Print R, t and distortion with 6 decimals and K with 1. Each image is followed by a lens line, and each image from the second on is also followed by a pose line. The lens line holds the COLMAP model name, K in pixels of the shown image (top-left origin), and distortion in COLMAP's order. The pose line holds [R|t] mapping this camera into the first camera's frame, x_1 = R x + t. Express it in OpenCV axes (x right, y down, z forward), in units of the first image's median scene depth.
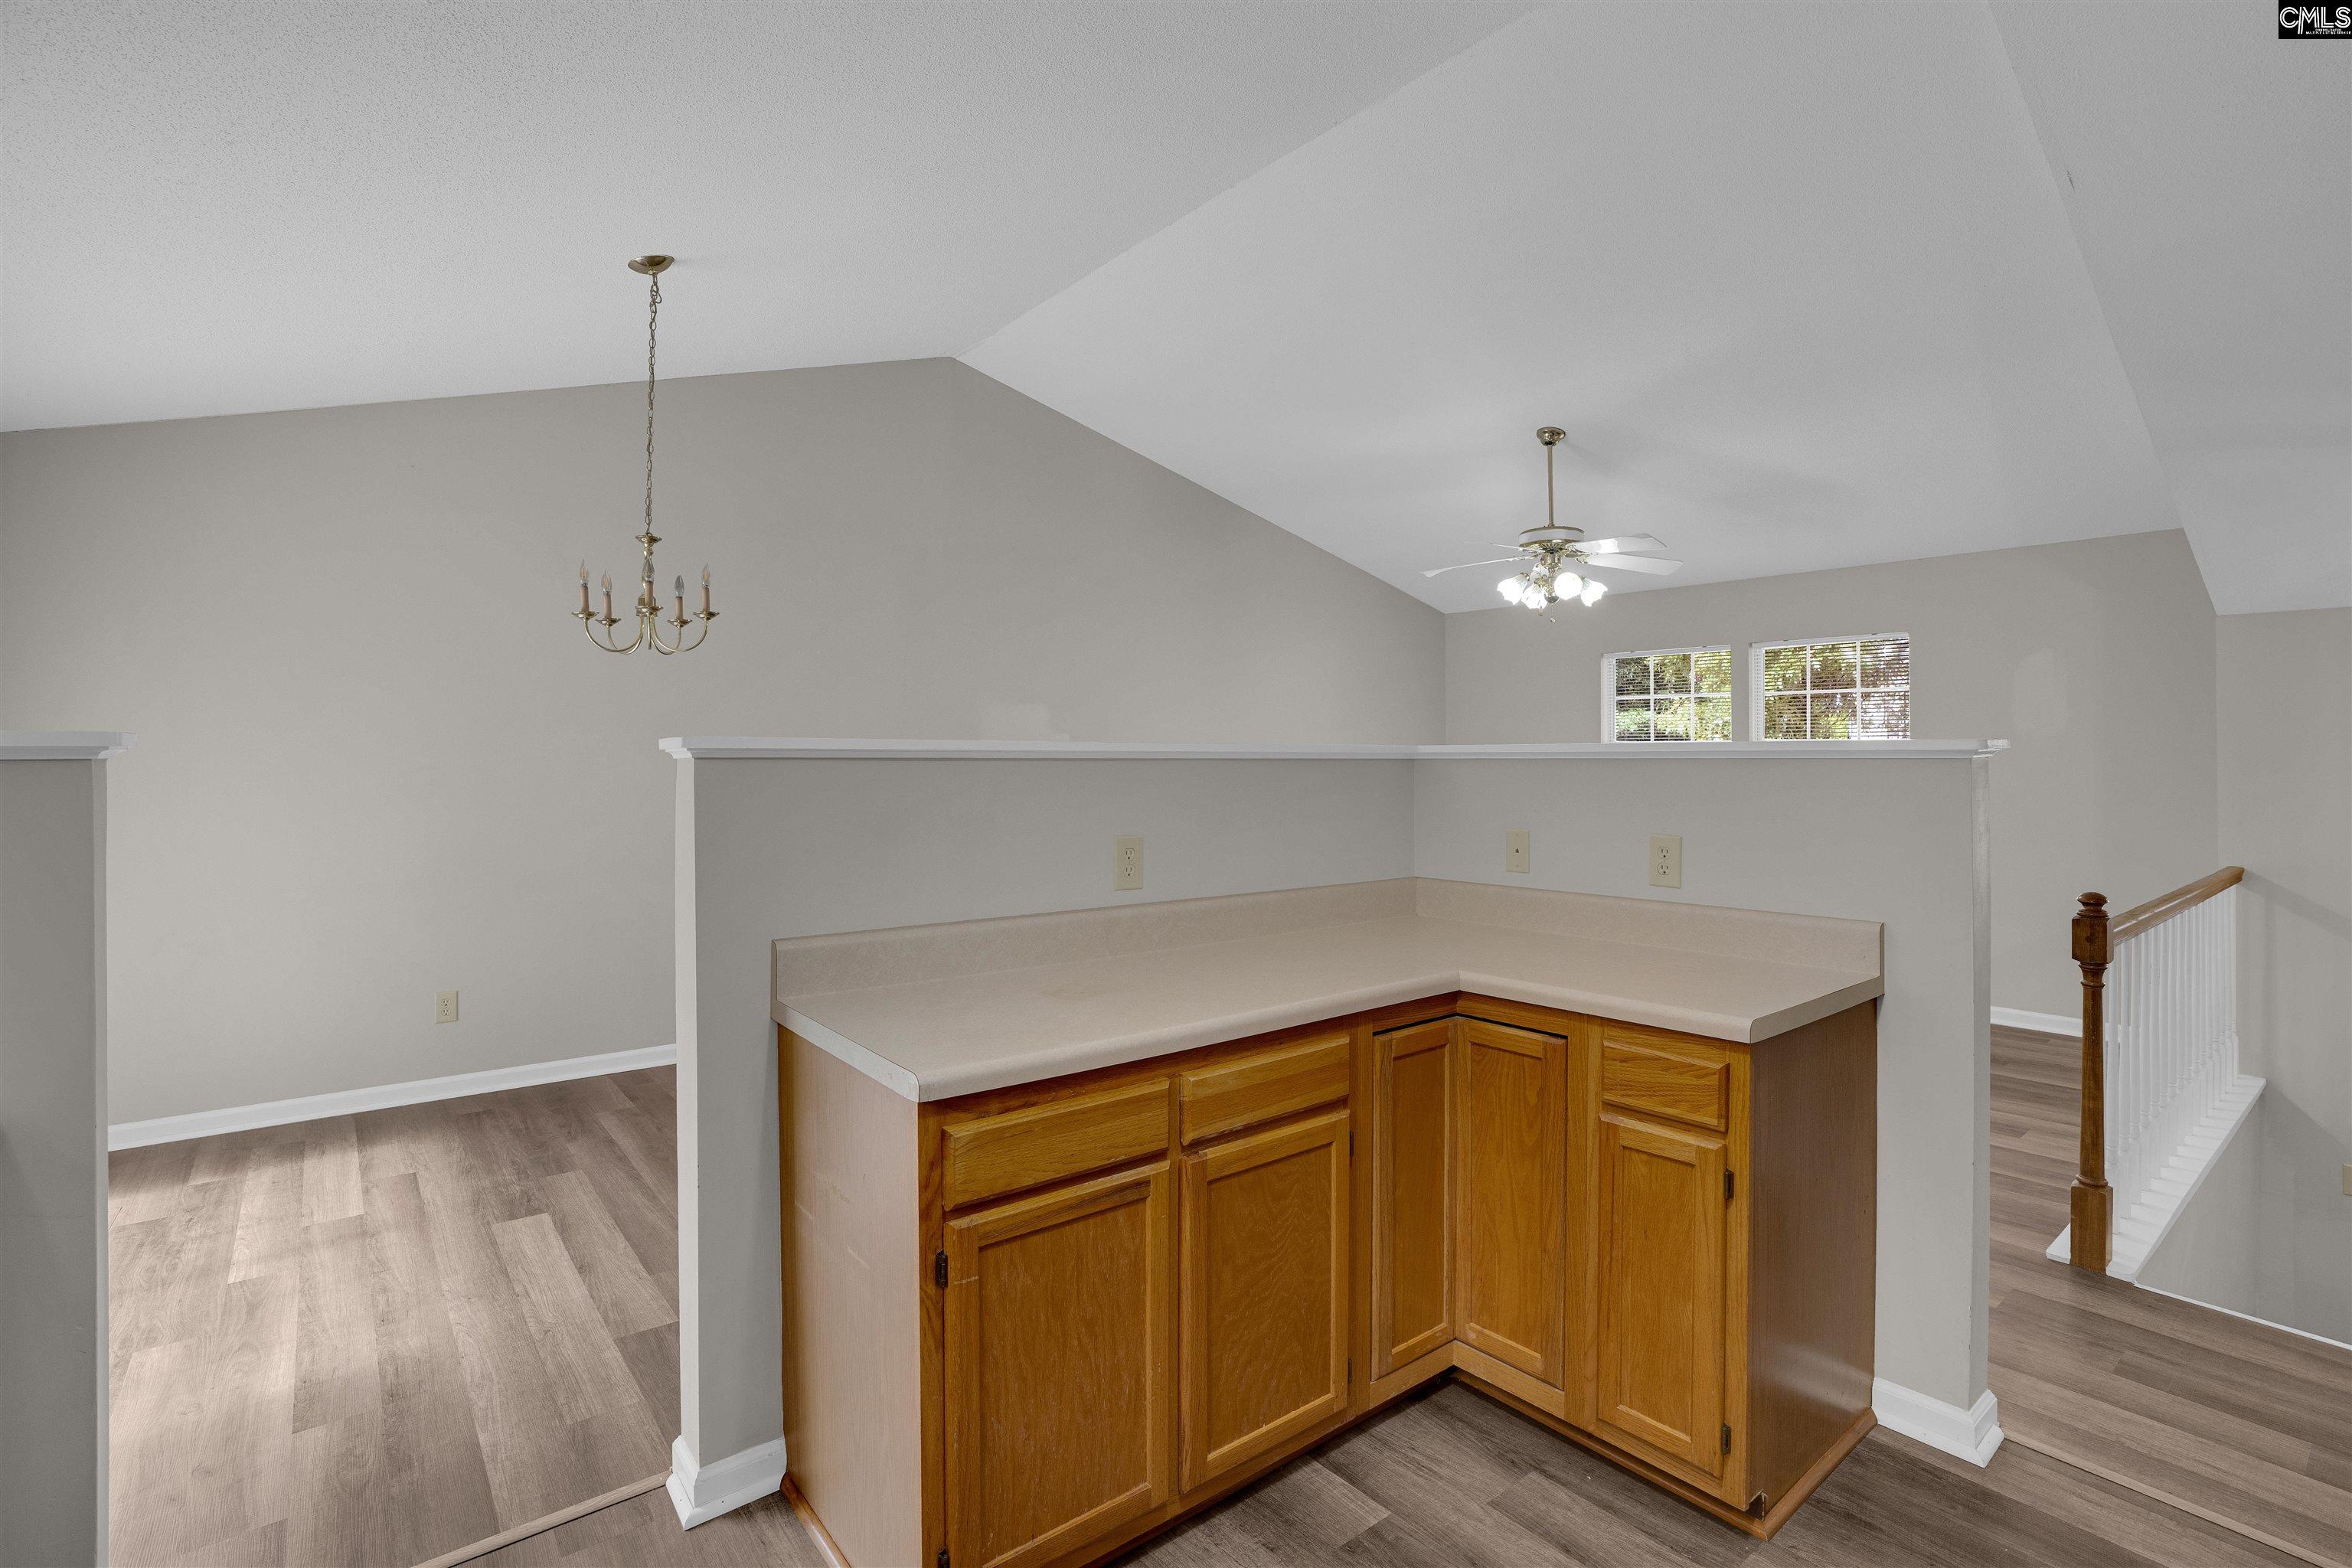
lens RADIAL K [[1088.3, 0, 1188.1], [0, 1088.3, 776.4], [0, 0, 1]] dist [-0.026918, 0.001255]
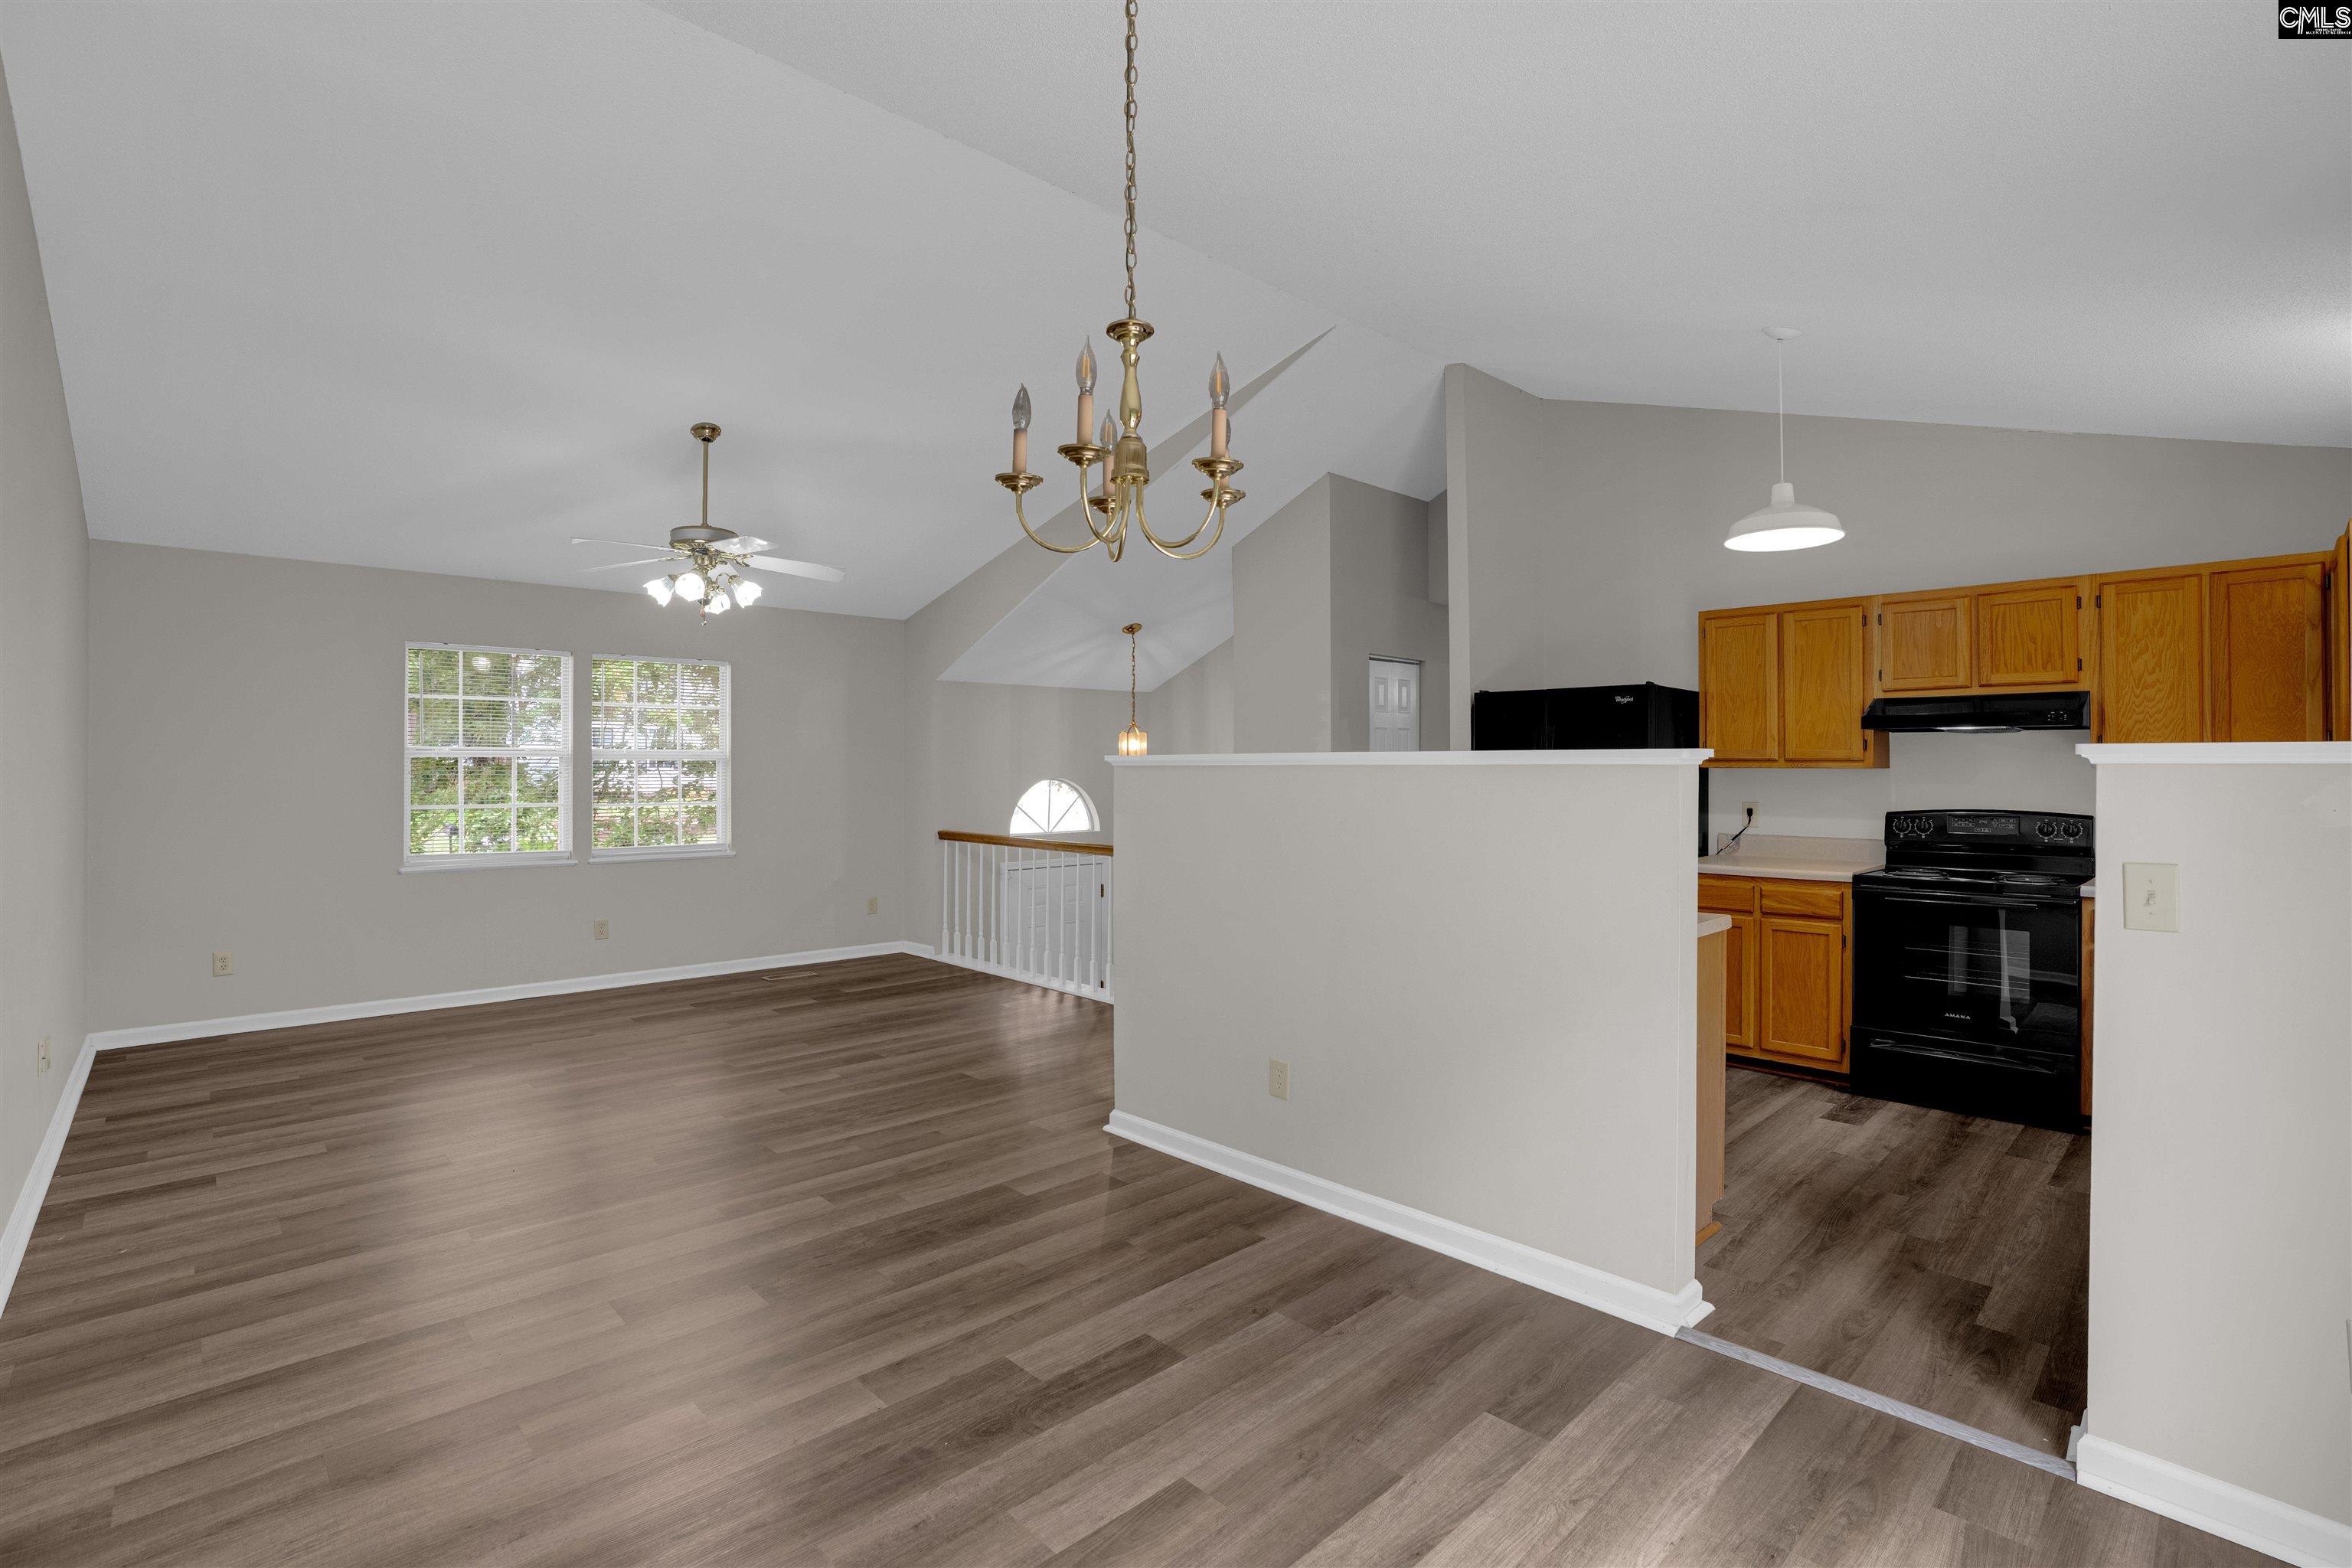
lens RADIAL K [[1088.3, 0, 1188.1], [0, 1088.3, 776.4], [0, 0, 1]] dist [-0.026918, 0.001255]
pose [[-0.103317, -0.004999, 0.994636, -1.262443], [0.012982, 0.999895, 0.006374, -0.014677], [-0.994564, 0.013571, -0.103241, 1.273303]]
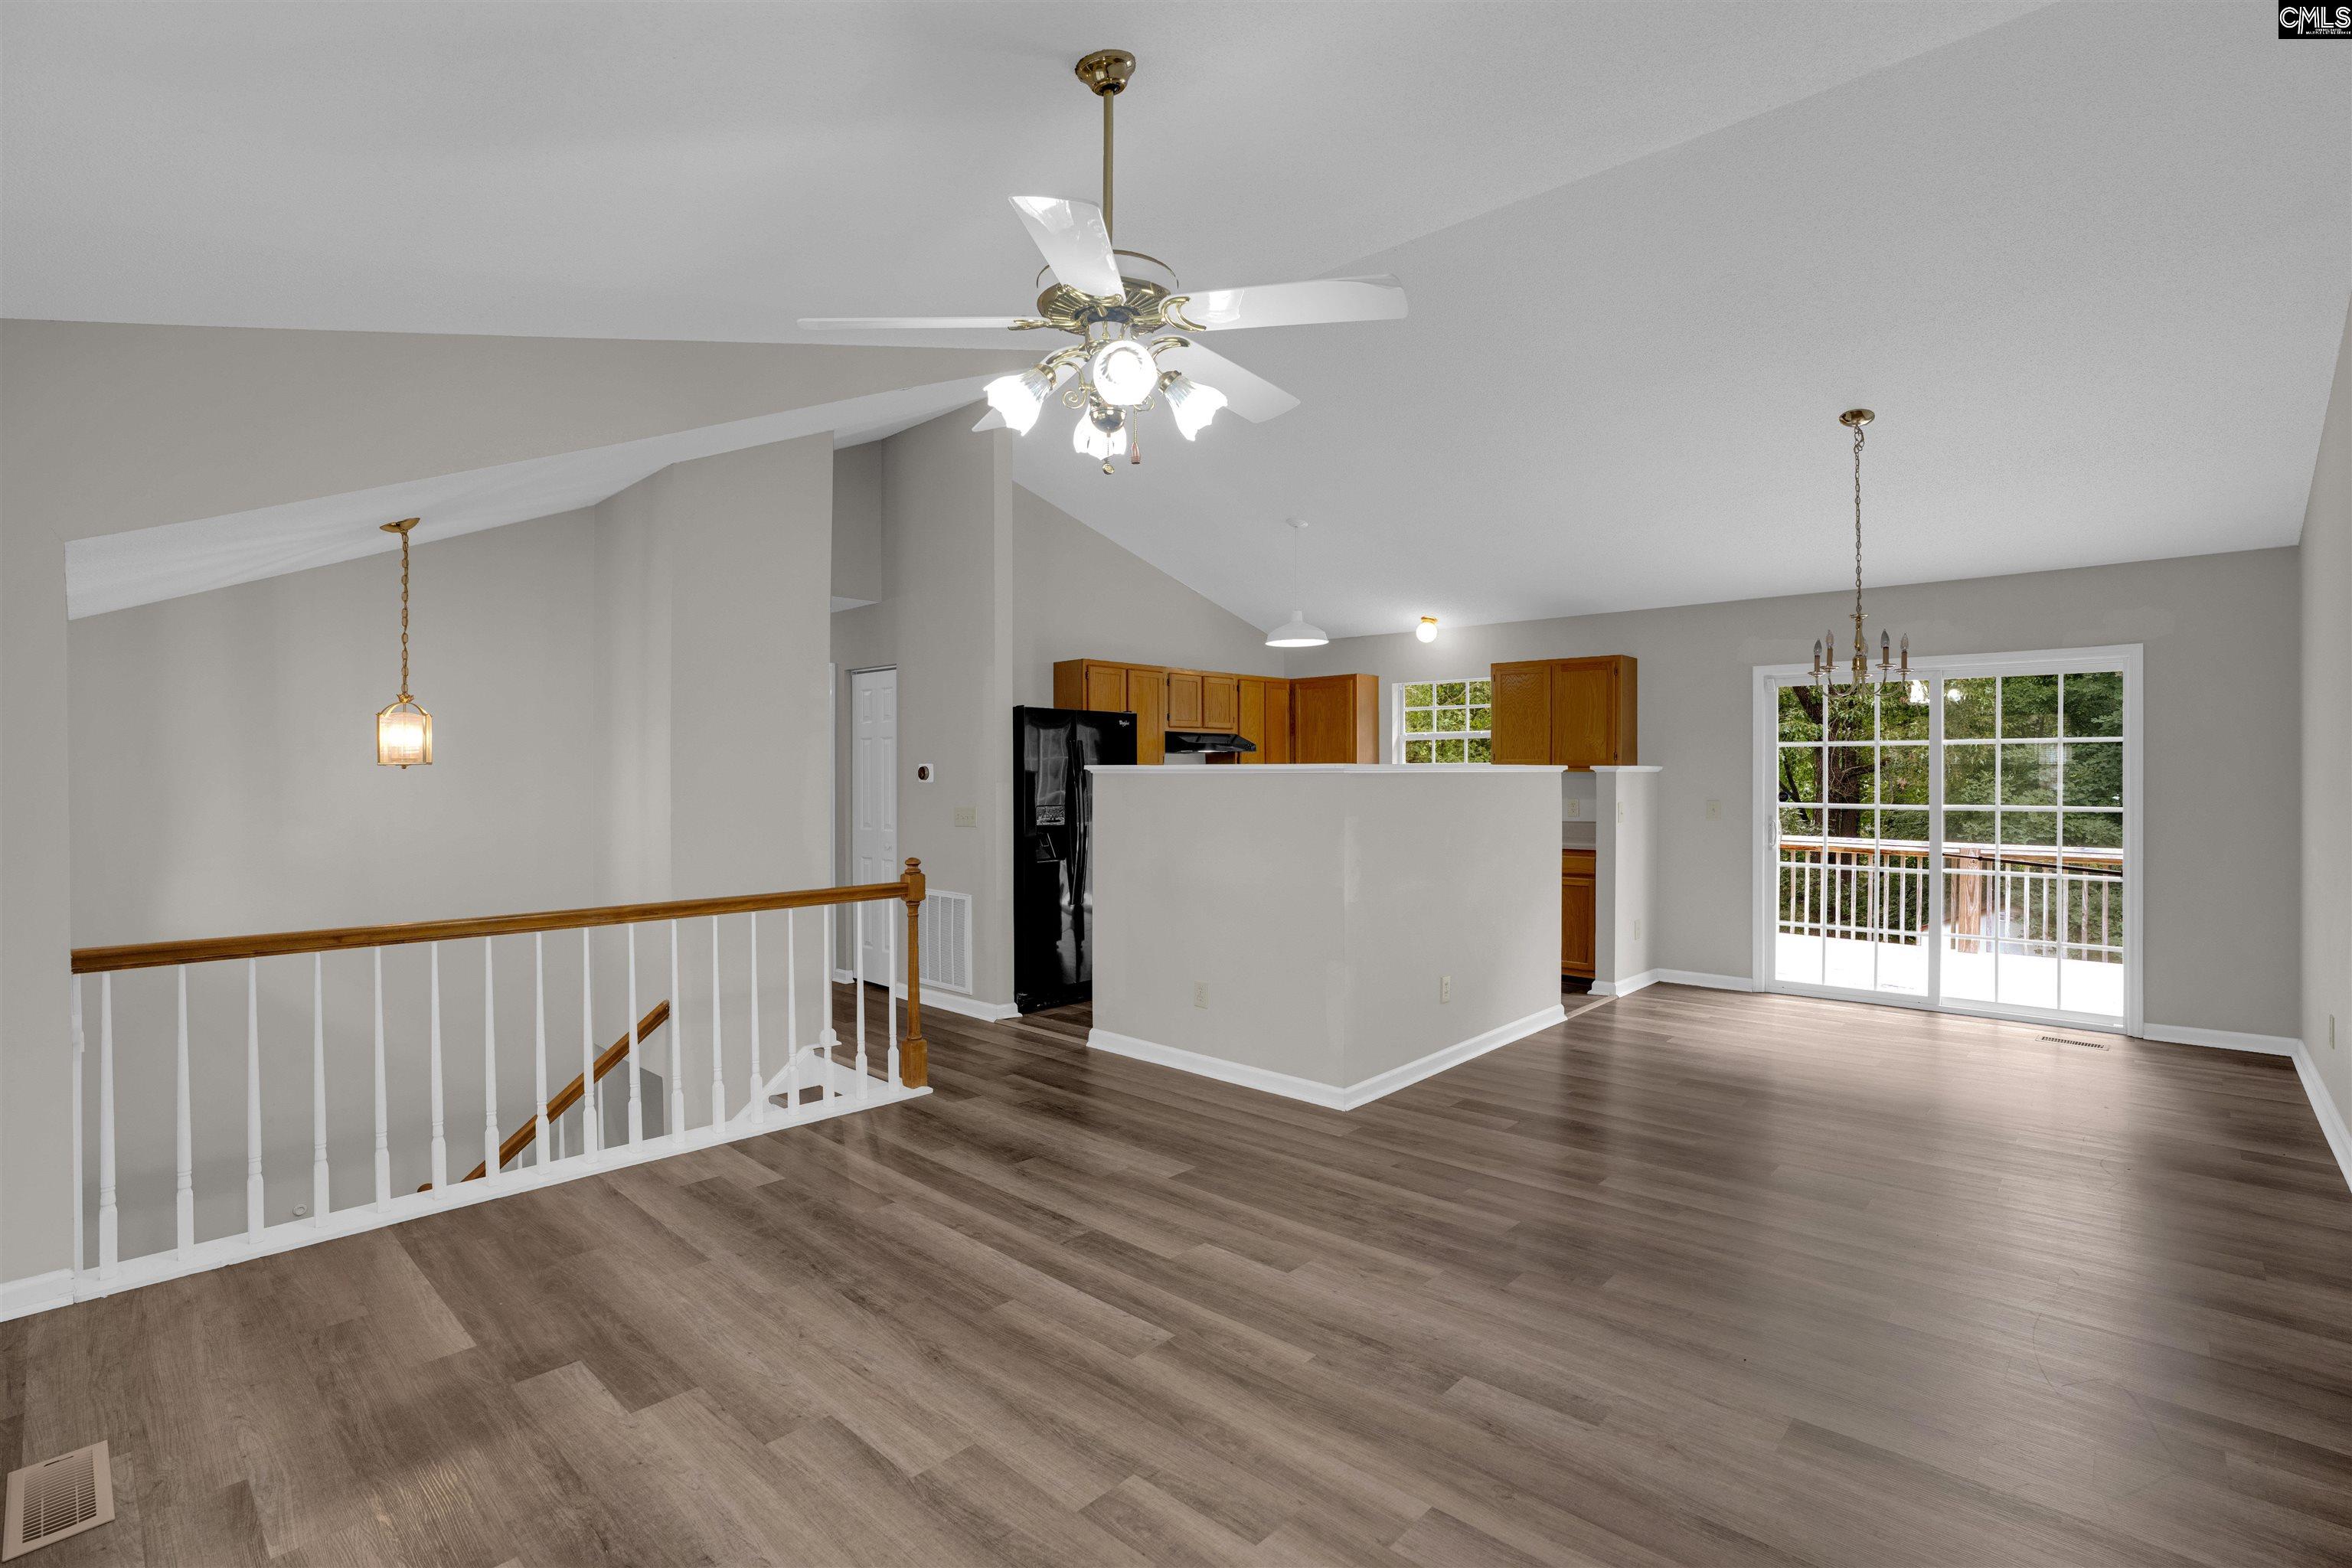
lens RADIAL K [[1088.3, 0, 1188.1], [0, 1088.3, 776.4], [0, 0, 1]] dist [-0.026918, 0.001255]
pose [[-0.987511, 0.005596, -0.157449, 0.702695], [0.003161, 0.999872, 0.015711, -0.041500], [0.157517, 0.015017, -0.987402, 2.767339]]
